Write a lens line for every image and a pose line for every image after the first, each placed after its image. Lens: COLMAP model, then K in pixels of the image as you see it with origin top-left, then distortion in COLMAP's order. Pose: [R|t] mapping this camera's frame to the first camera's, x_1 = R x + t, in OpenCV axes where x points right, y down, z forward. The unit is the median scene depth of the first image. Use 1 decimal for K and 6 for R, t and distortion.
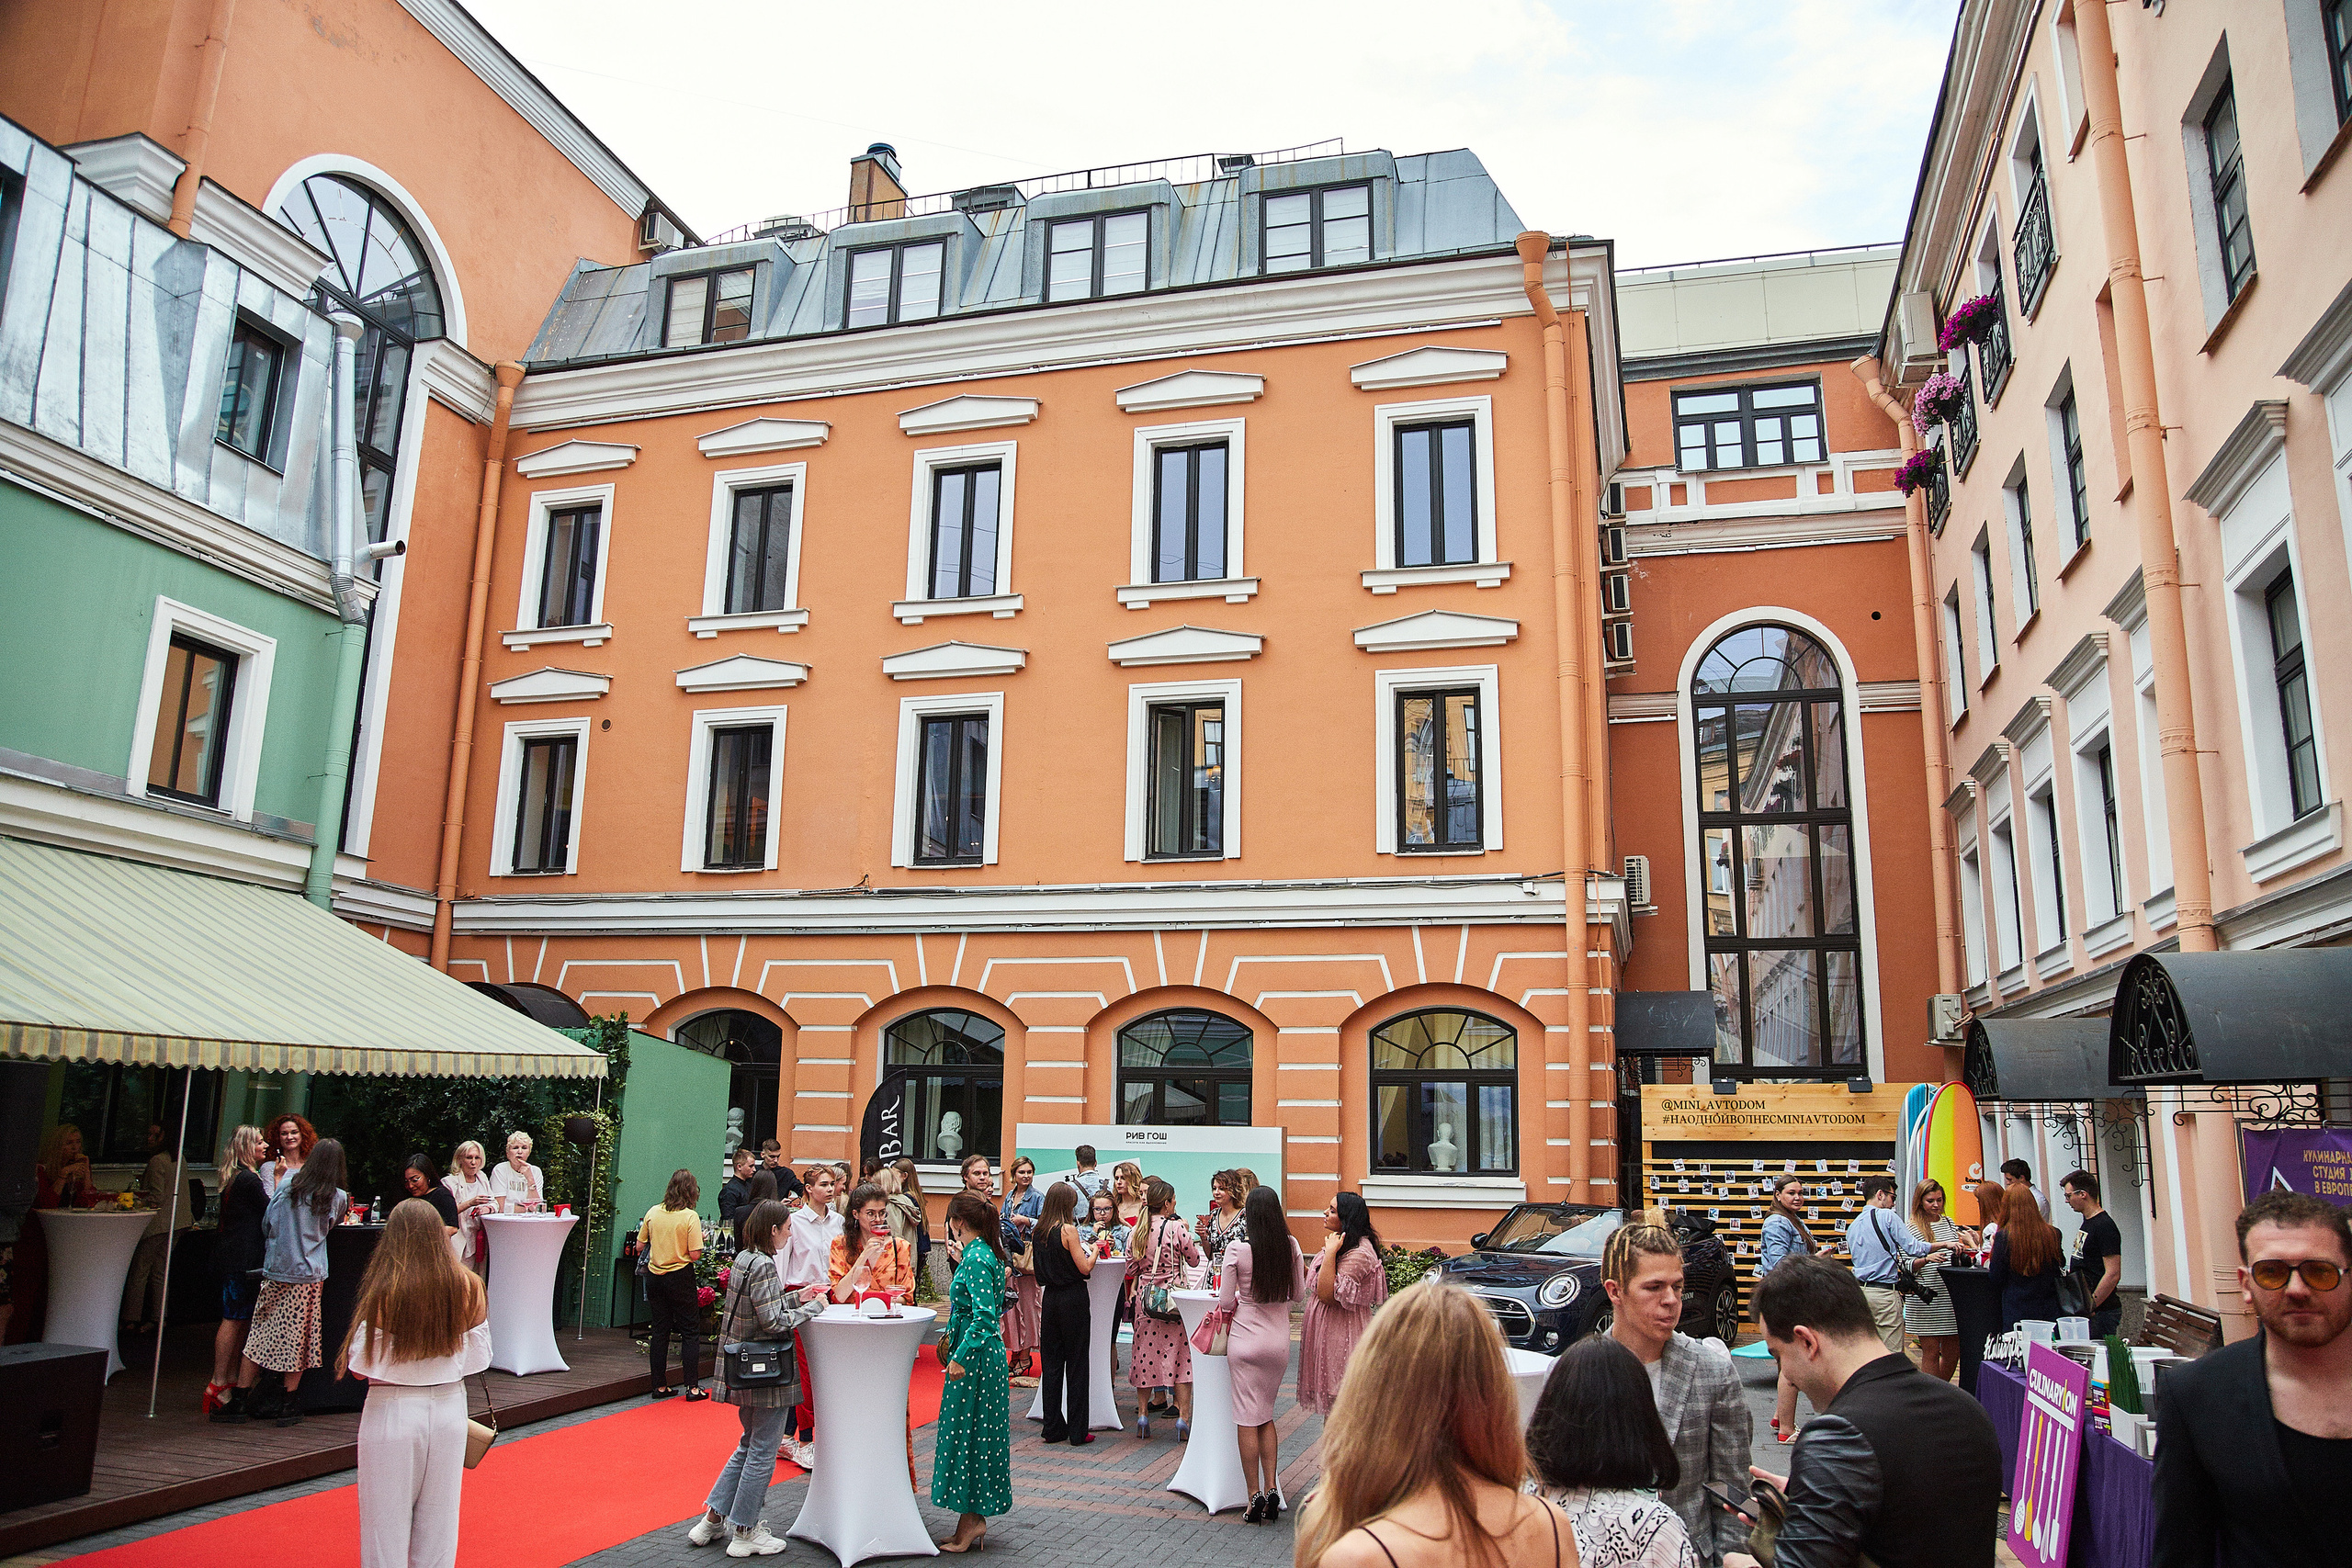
lens RADIAL K [[1686.2, 0, 1176.0], [0, 1686.2, 784.0], [0, 0, 1]] dist [-0.004543, -0.002123]
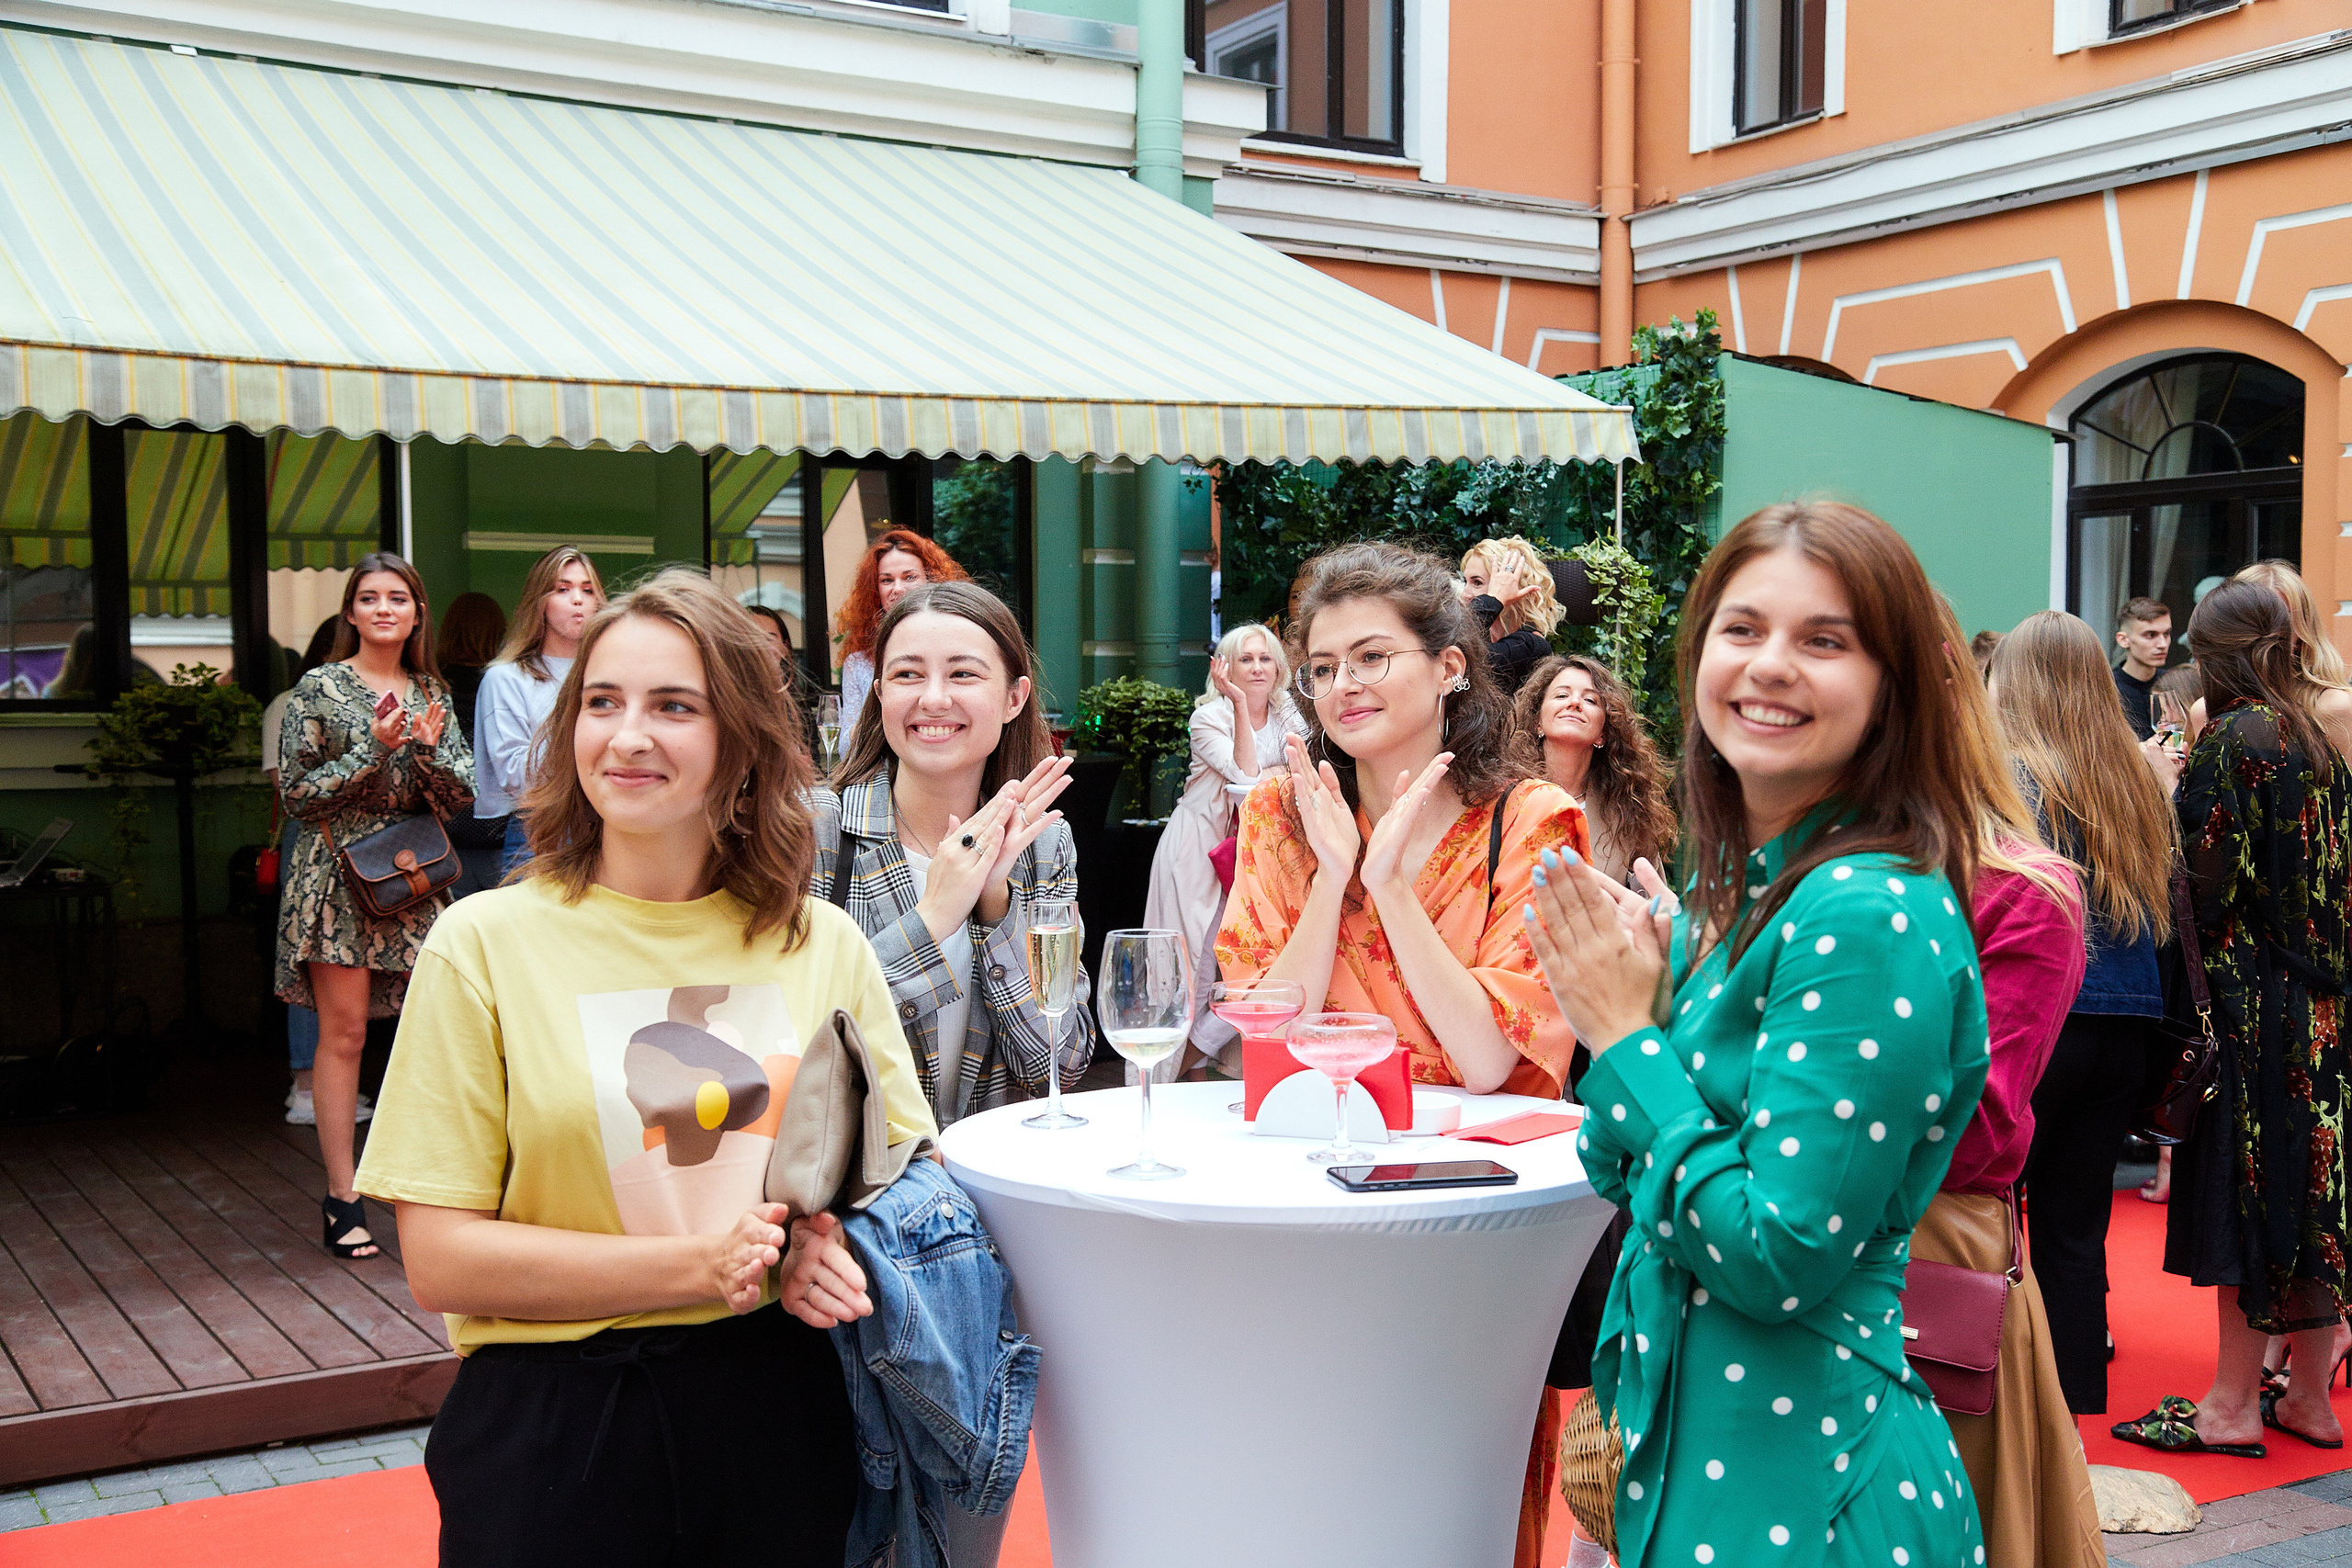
lens RADIAL K [[2623.0, 0, 1176.0], [0, 2623.0, 784.0], [0, 0, 1]] dist [0.009531, 0.036864]
pose [[0.724519, -0.014292, -0.689106, 0.006608], [0.164416, 0.974507, 0.152655, 0.096145], [0.669357, -0.223902, 0.708399, 0.334340]]
